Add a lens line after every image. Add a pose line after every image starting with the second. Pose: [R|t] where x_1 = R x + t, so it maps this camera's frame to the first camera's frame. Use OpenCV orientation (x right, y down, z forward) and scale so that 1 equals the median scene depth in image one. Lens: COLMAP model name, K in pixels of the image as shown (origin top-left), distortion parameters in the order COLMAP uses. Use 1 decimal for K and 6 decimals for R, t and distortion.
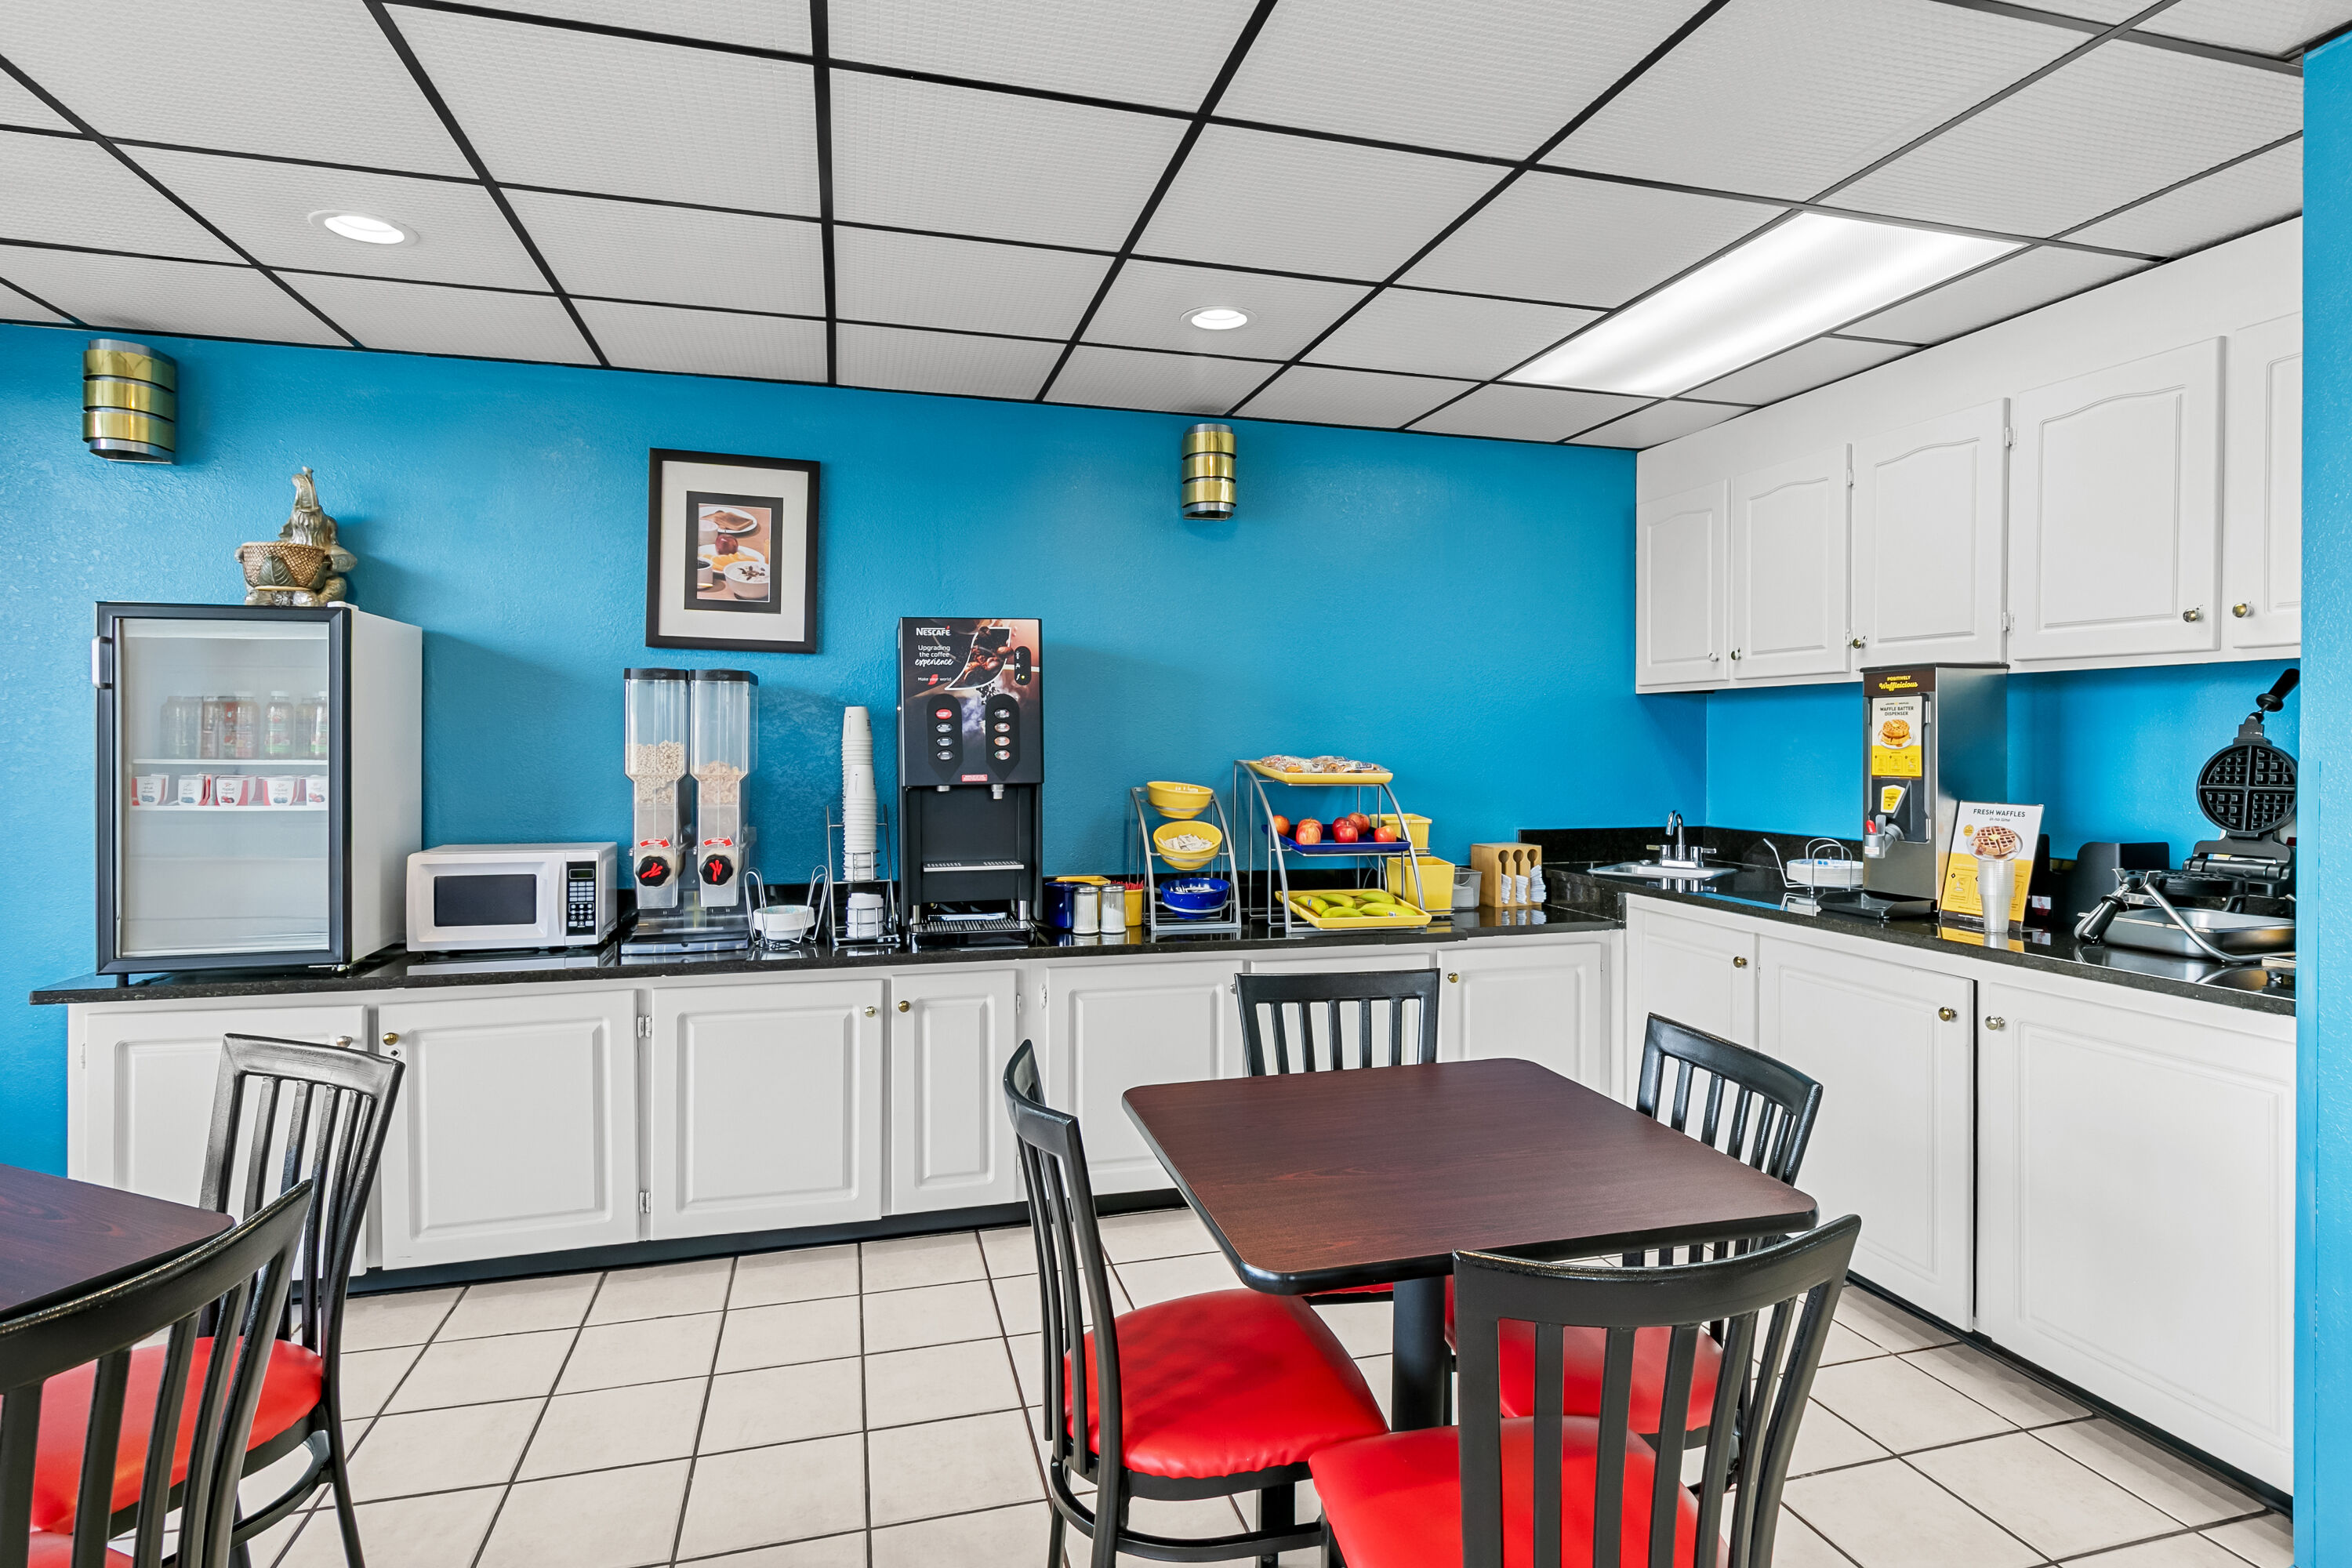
lens RADIAL K [[1295.2, 0, 1235.1], [0, 1295.2, 746.0], [0, 0, 1]] dist [0.001297, -0.000206]
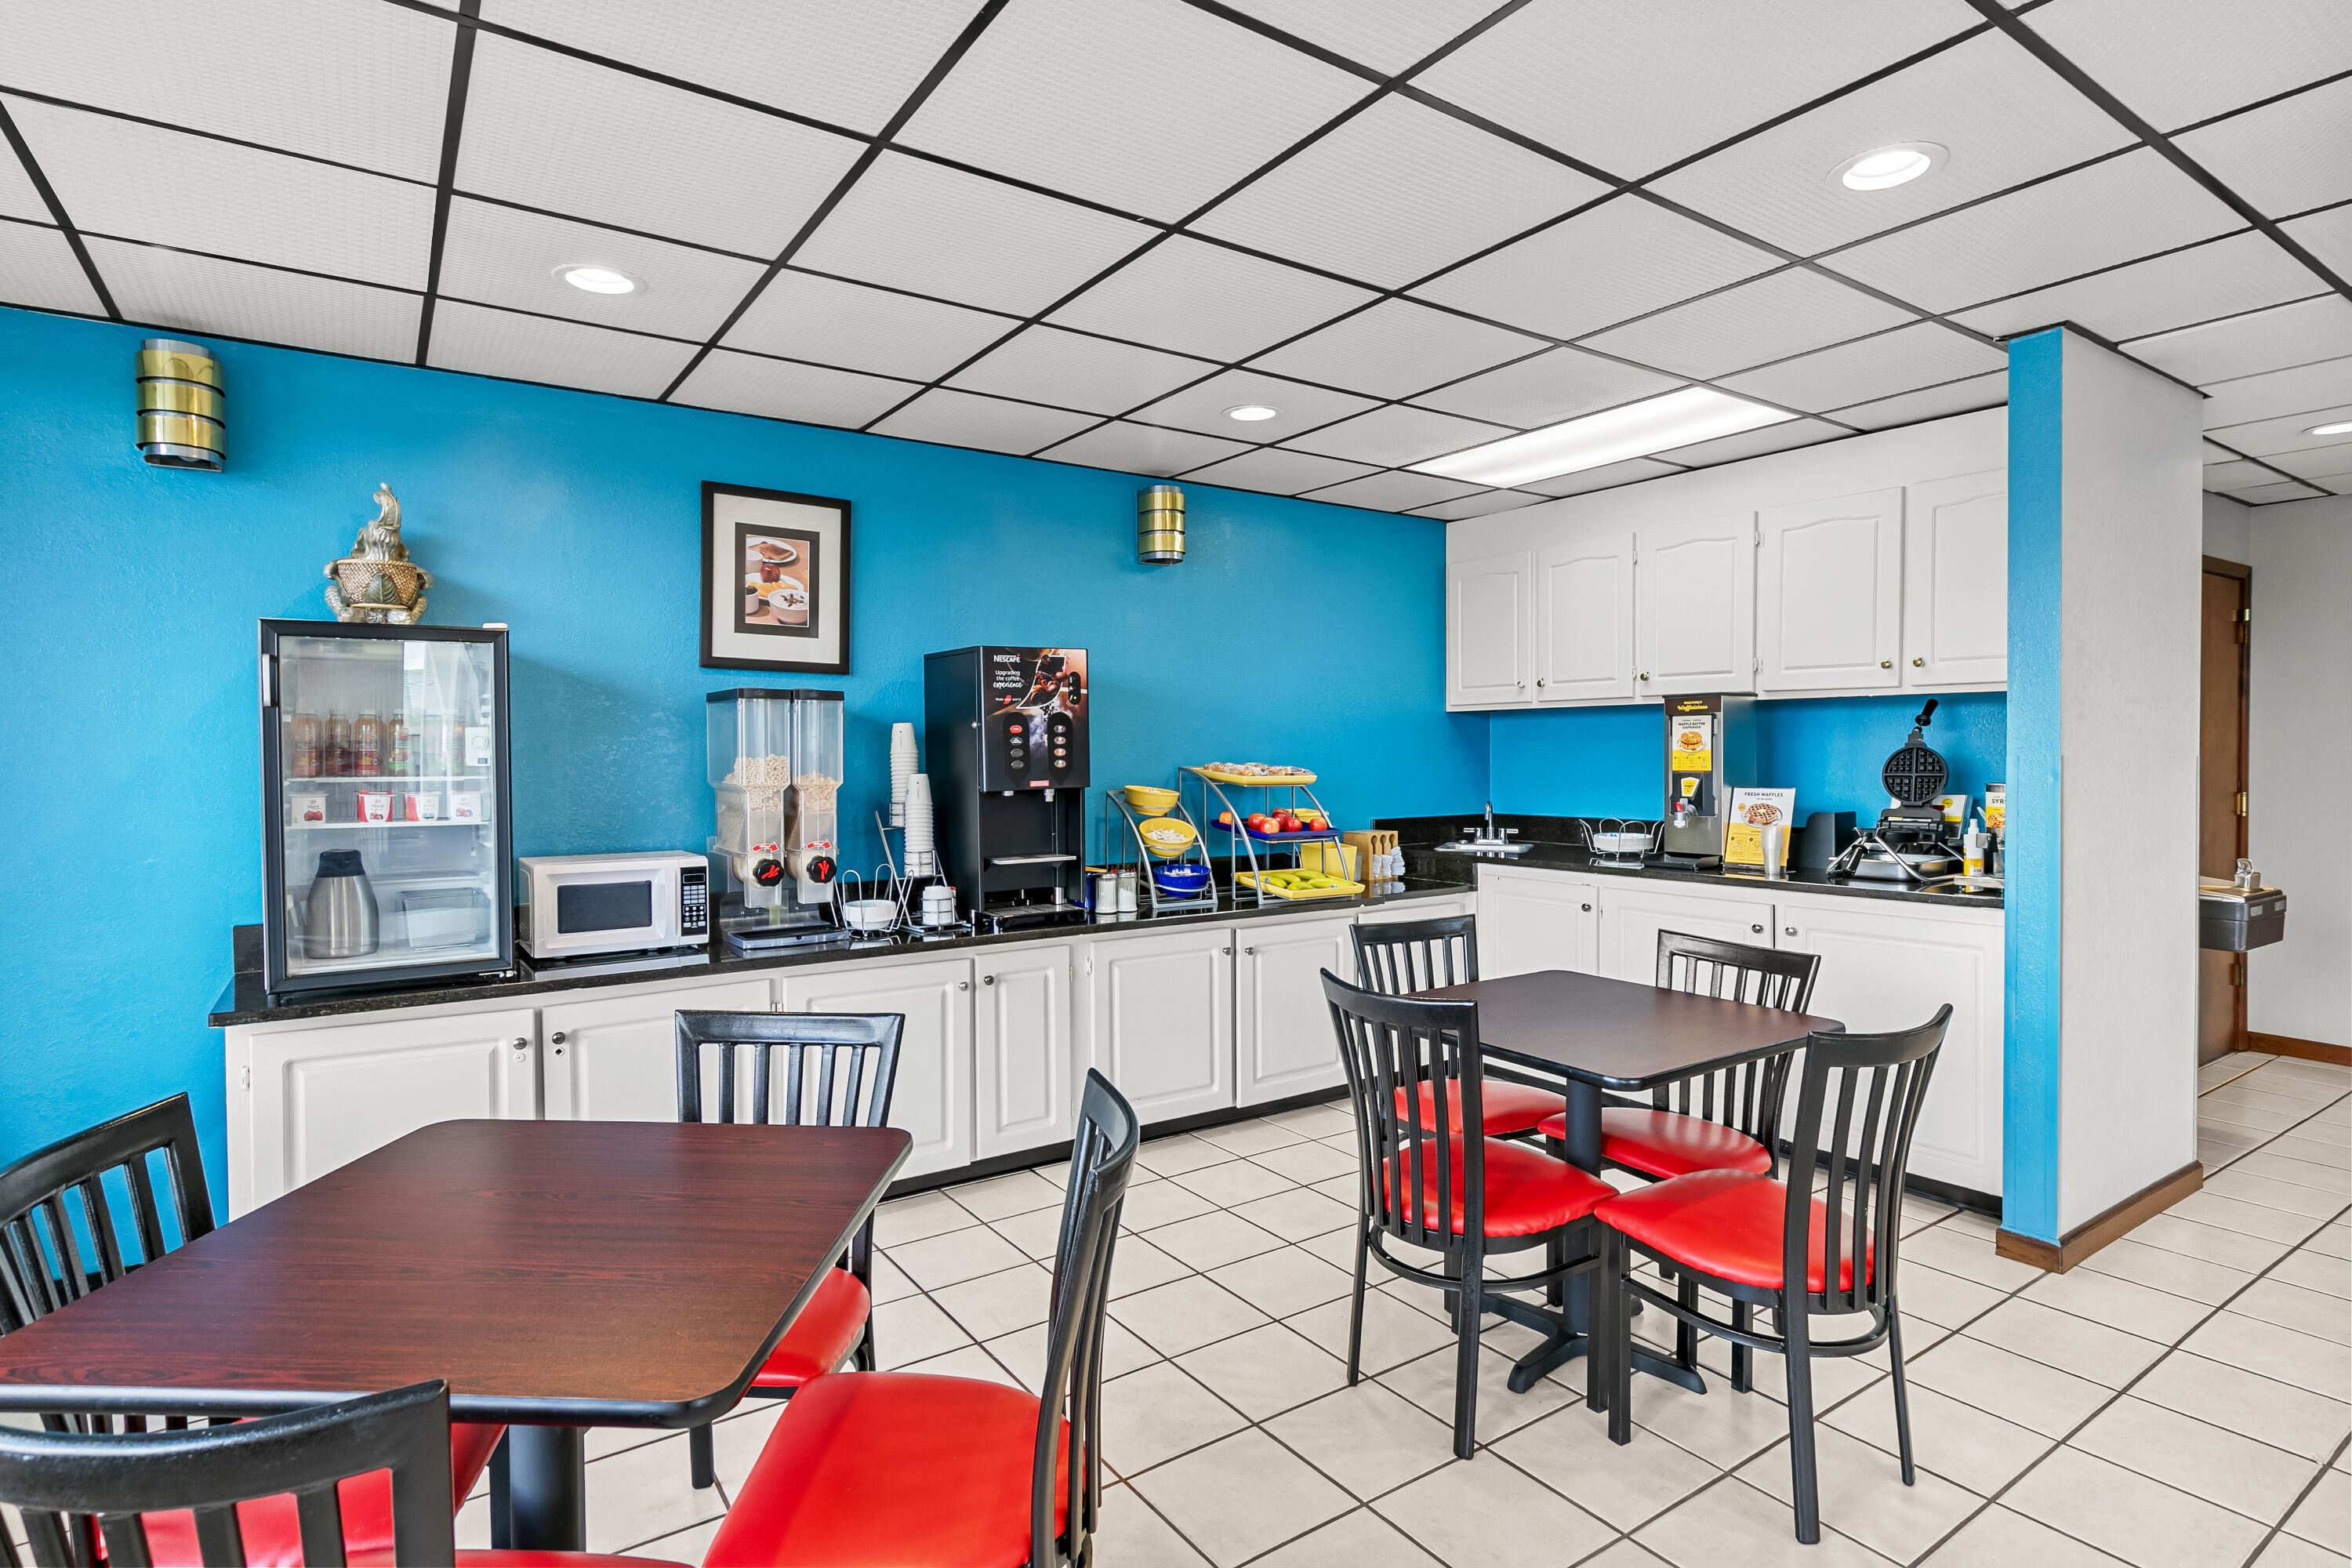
lens RADIAL K [[1295.2, 0, 1168.8], [0, 1295.2, 783.9], [0, 0, 1]] dist [0.001297, -0.000206]
pose [[0.942086, -0.016954, 0.334942, -0.482029], [0.009846, 0.999689, 0.022909, -0.001098], [-0.335226, -0.018285, 0.941960, -0.146997]]
